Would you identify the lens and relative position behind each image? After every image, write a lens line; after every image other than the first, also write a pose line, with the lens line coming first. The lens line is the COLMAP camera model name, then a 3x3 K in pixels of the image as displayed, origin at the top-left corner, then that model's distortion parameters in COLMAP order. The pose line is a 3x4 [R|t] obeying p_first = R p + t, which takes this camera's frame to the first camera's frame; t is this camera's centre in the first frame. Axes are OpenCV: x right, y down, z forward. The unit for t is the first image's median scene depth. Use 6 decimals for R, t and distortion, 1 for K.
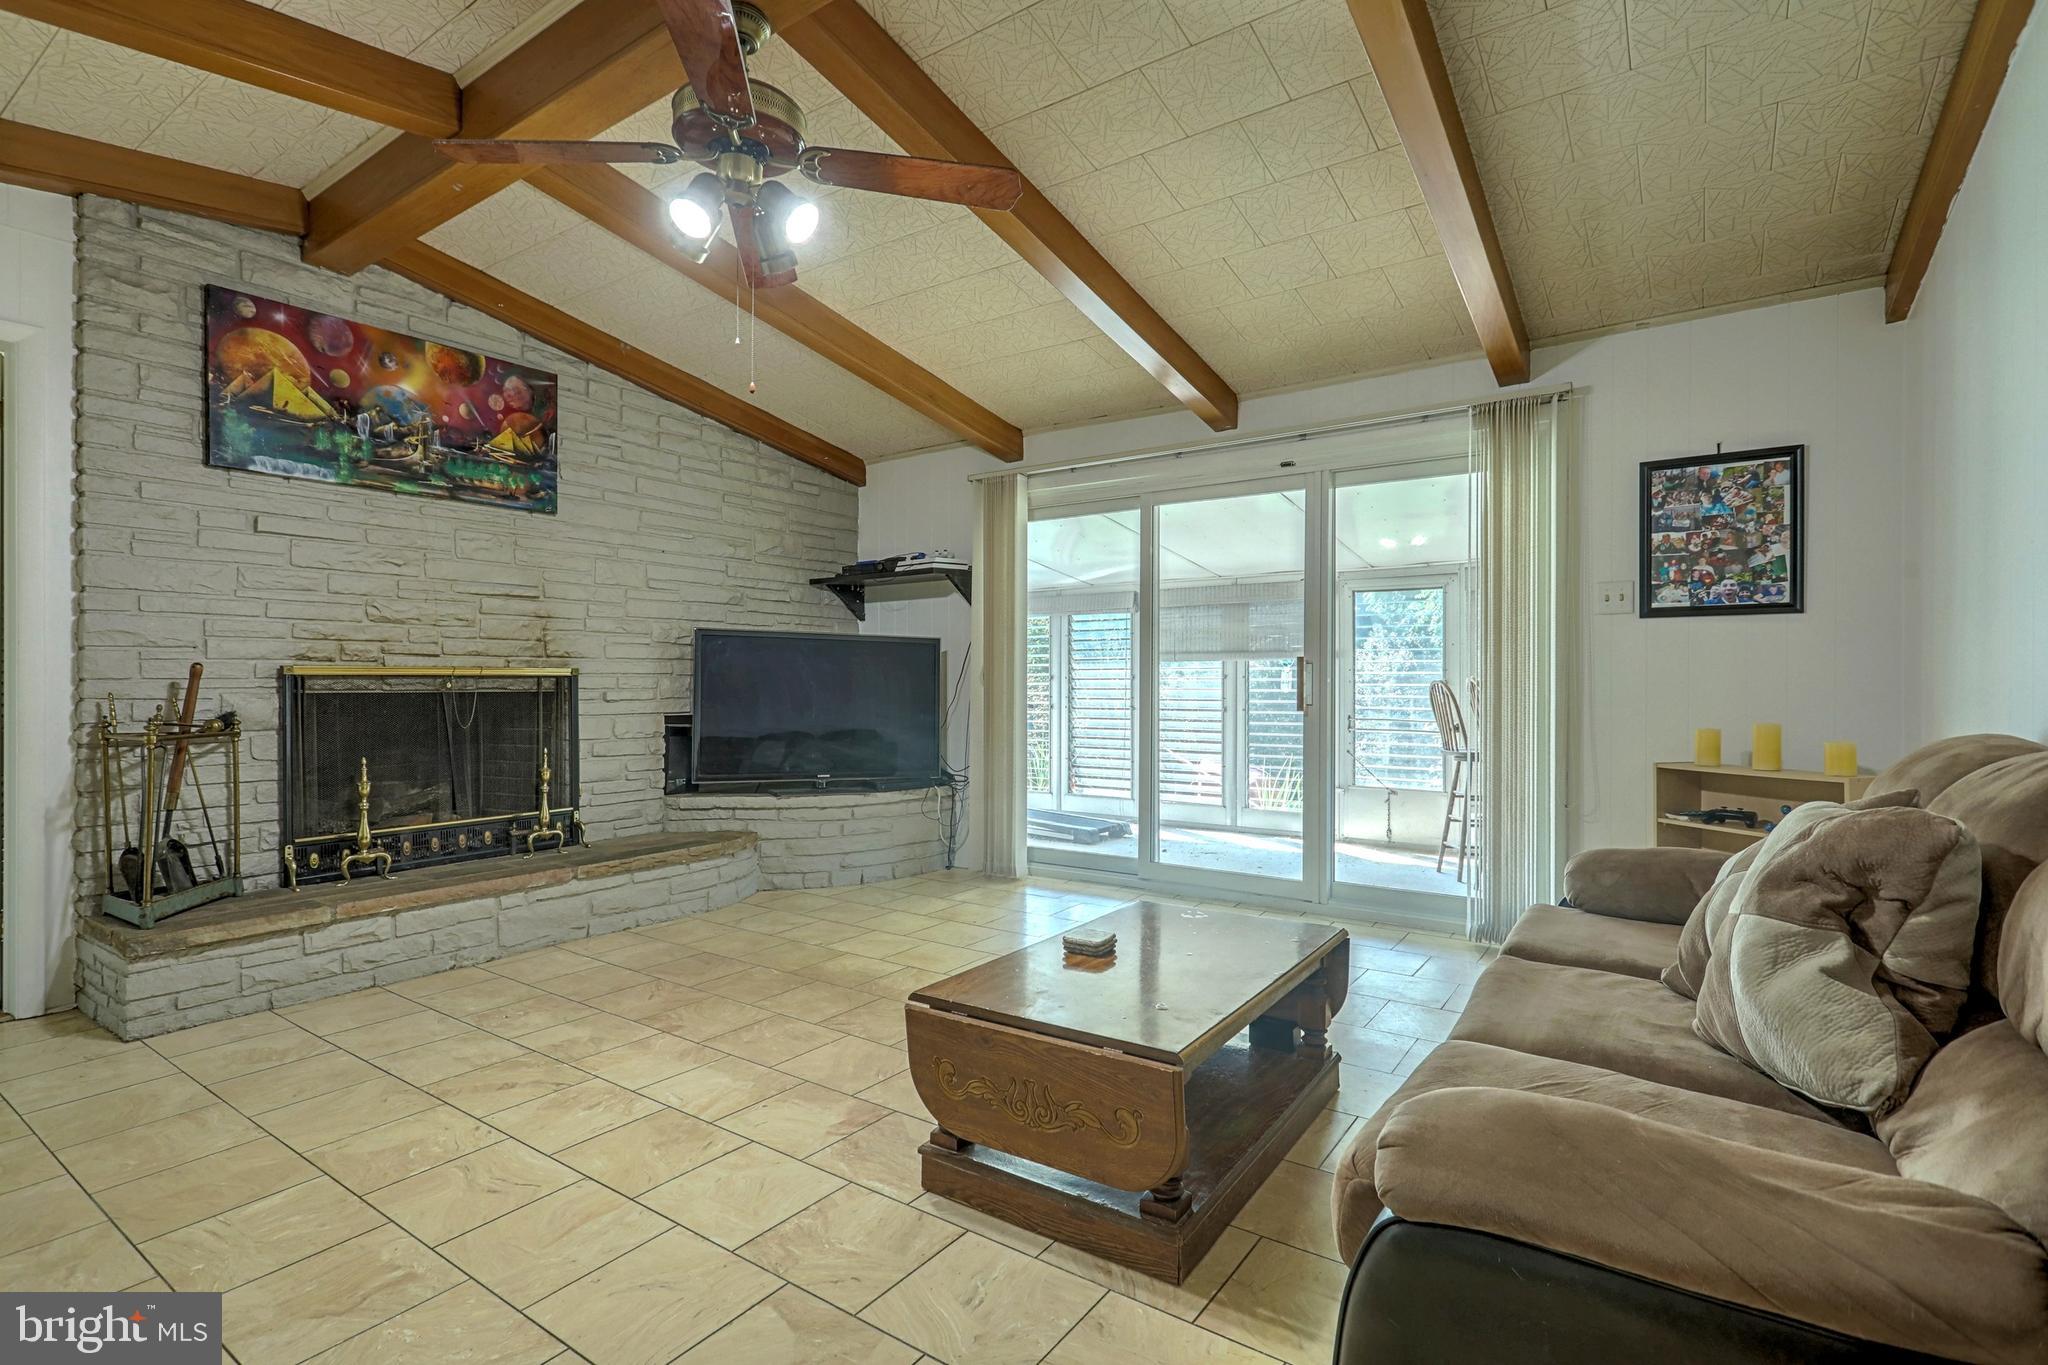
lens RADIAL K [[969.9, 0, 1017.4], [0, 969.9, 685.1], [0, 0, 1]] dist [-0.007934, 0.005009]
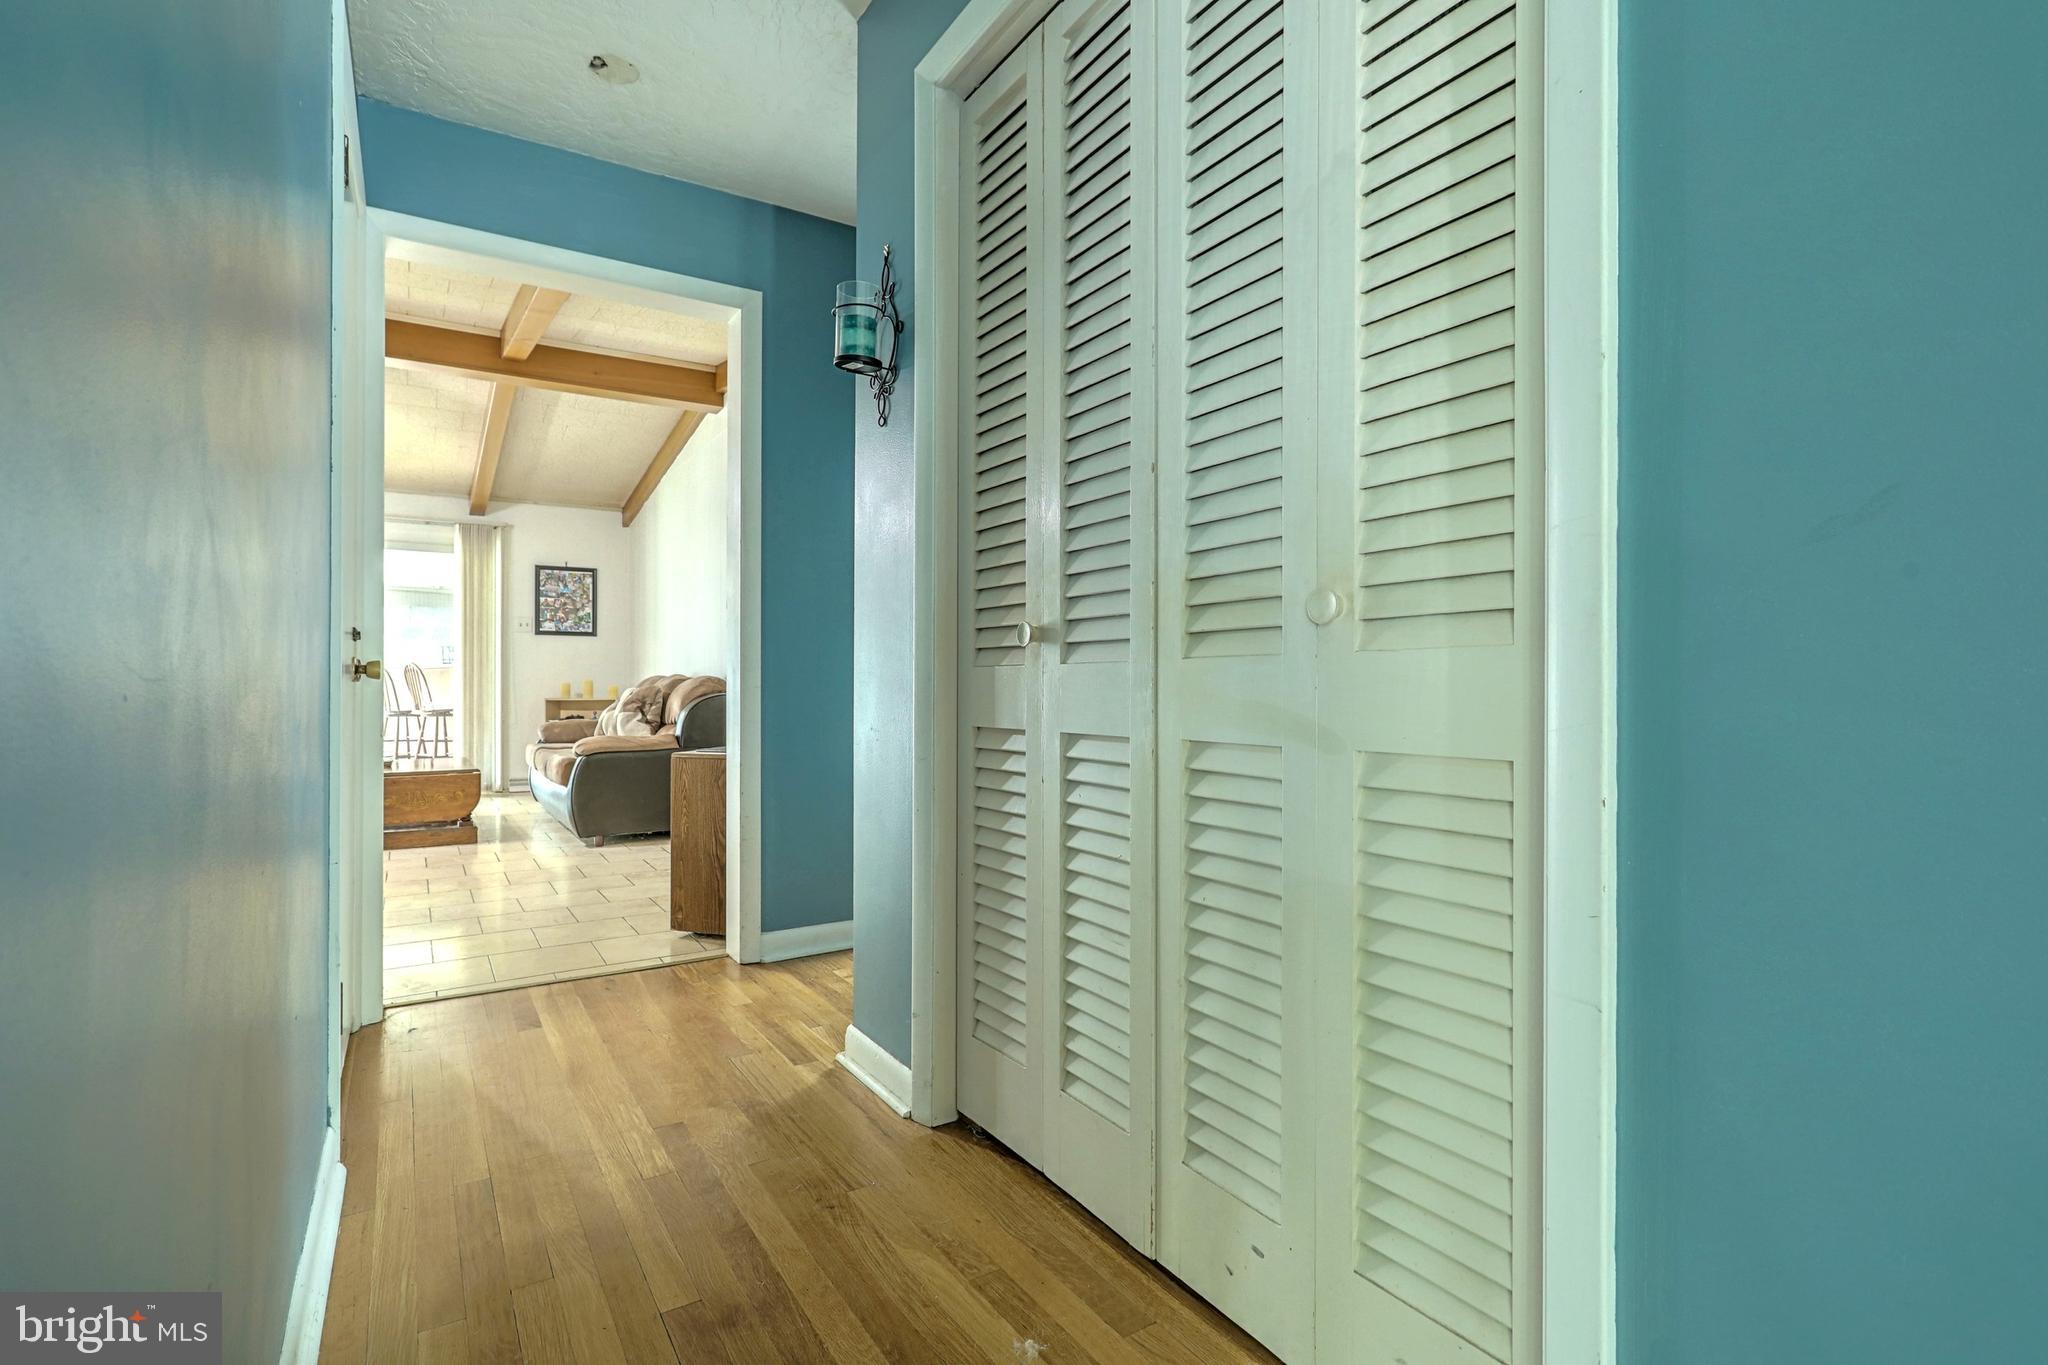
lens RADIAL K [[969.9, 0, 1016.7], [0, 969.9, 686.3], [0, 0, 1]] dist [-0.007934, 0.005009]
pose [[0.388223, -0.001105, 0.921565, -1.037264], [-0.002589, 0.999994, 0.002290, 0.043783], [-0.921562, -0.003275, 0.388218, -0.938800]]
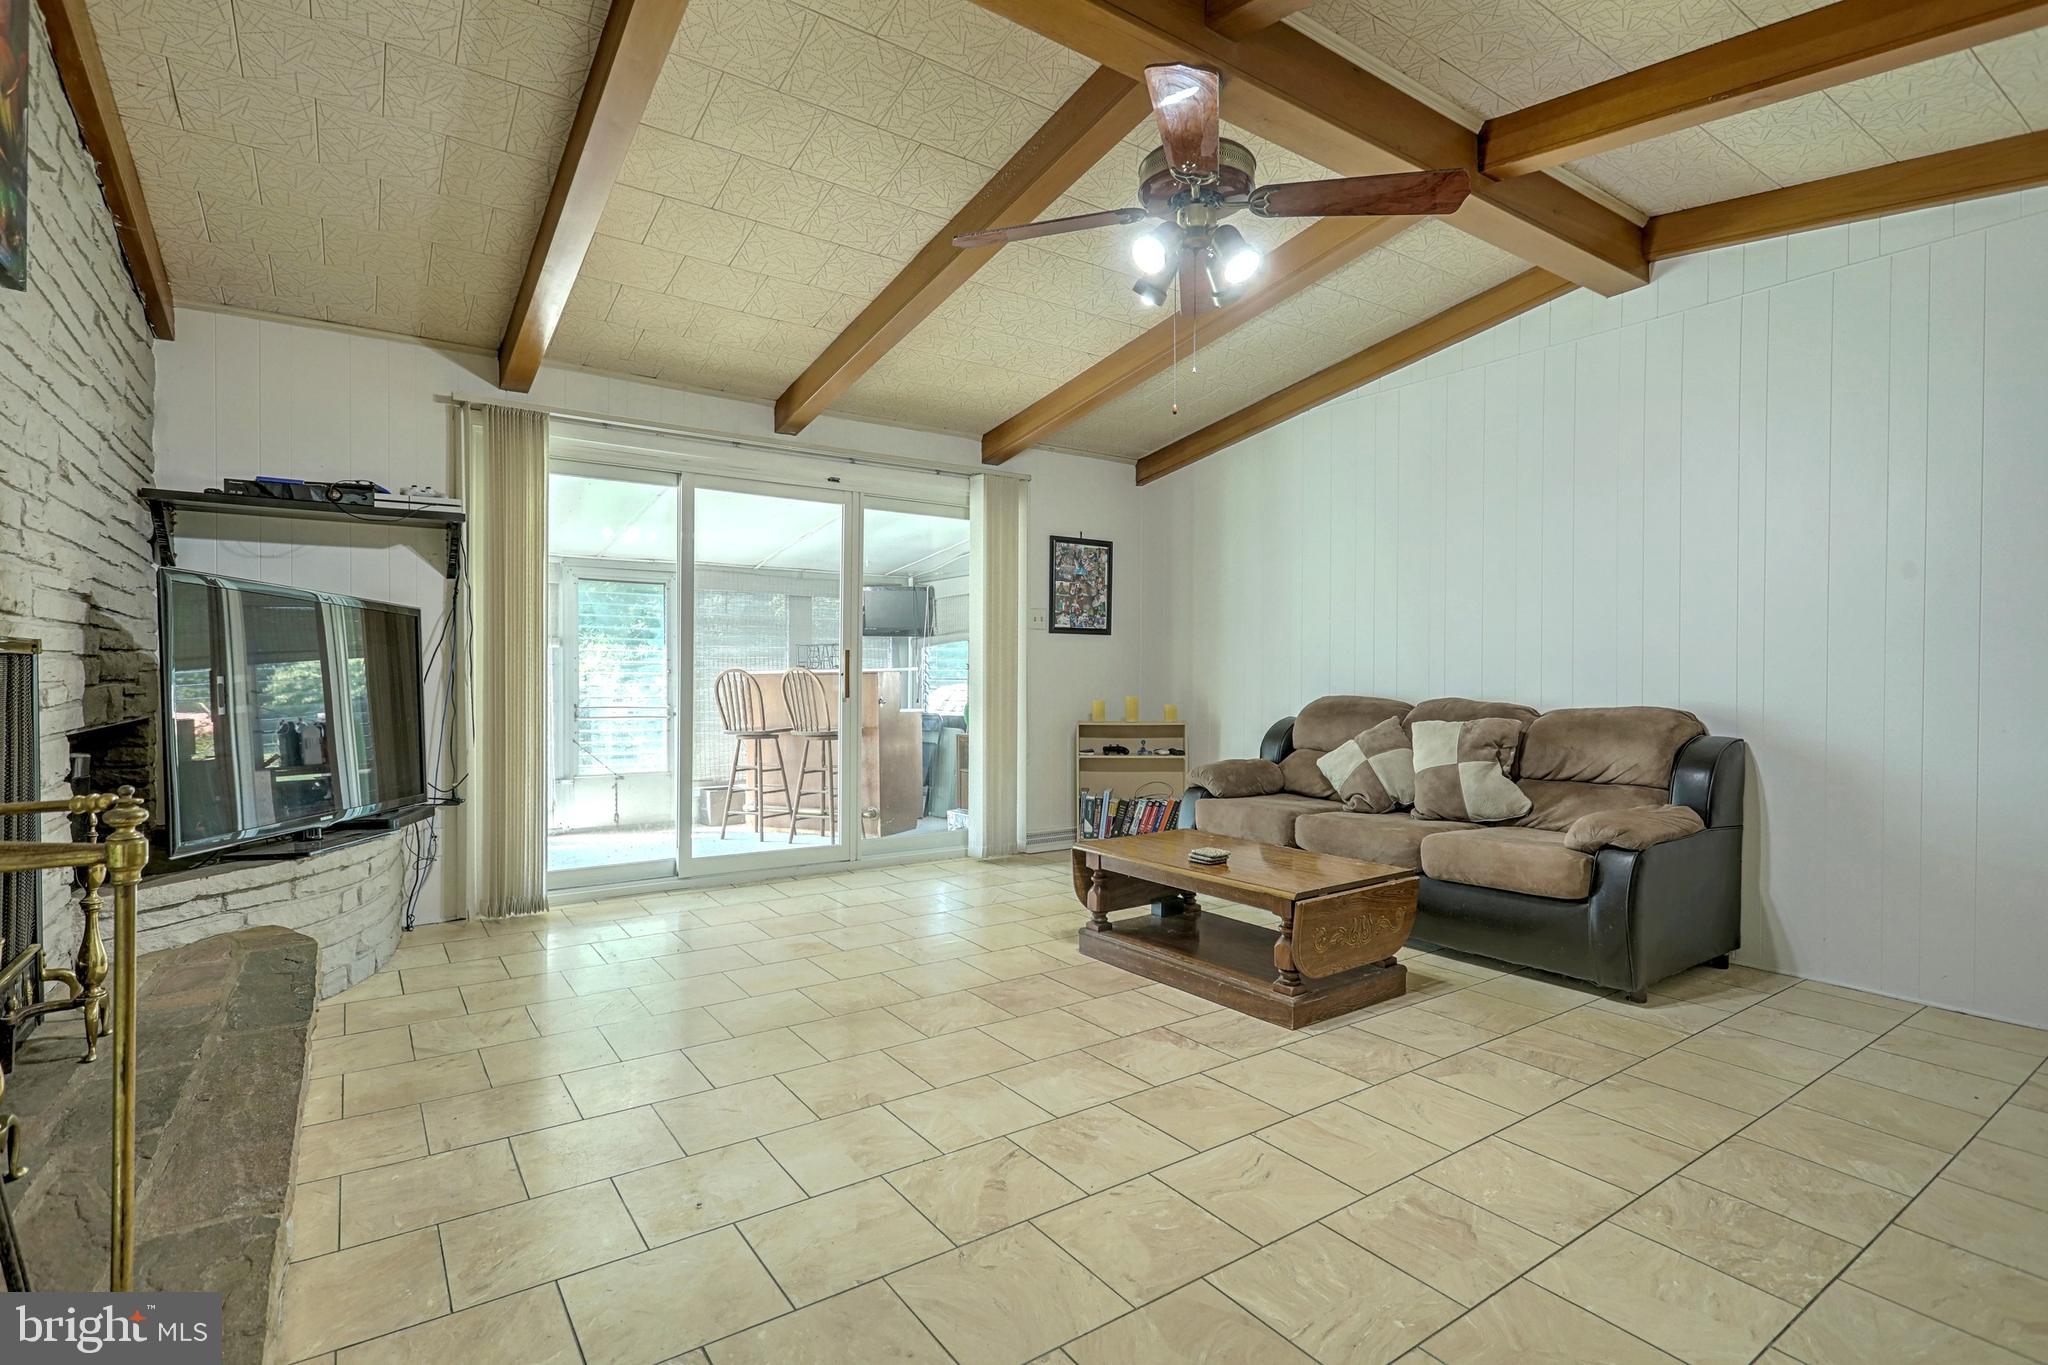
lens RADIAL K [[969.9, 0, 1019.4], [0, 969.9, 683.8], [0, 0, 1]] dist [-0.007934, 0.005009]
pose [[0.345097, -0.009198, 0.938522, -0.929707], [-0.002879, 0.999937, 0.010858, -0.002740], [-0.938562, -0.006449, 0.345049, 0.525878]]
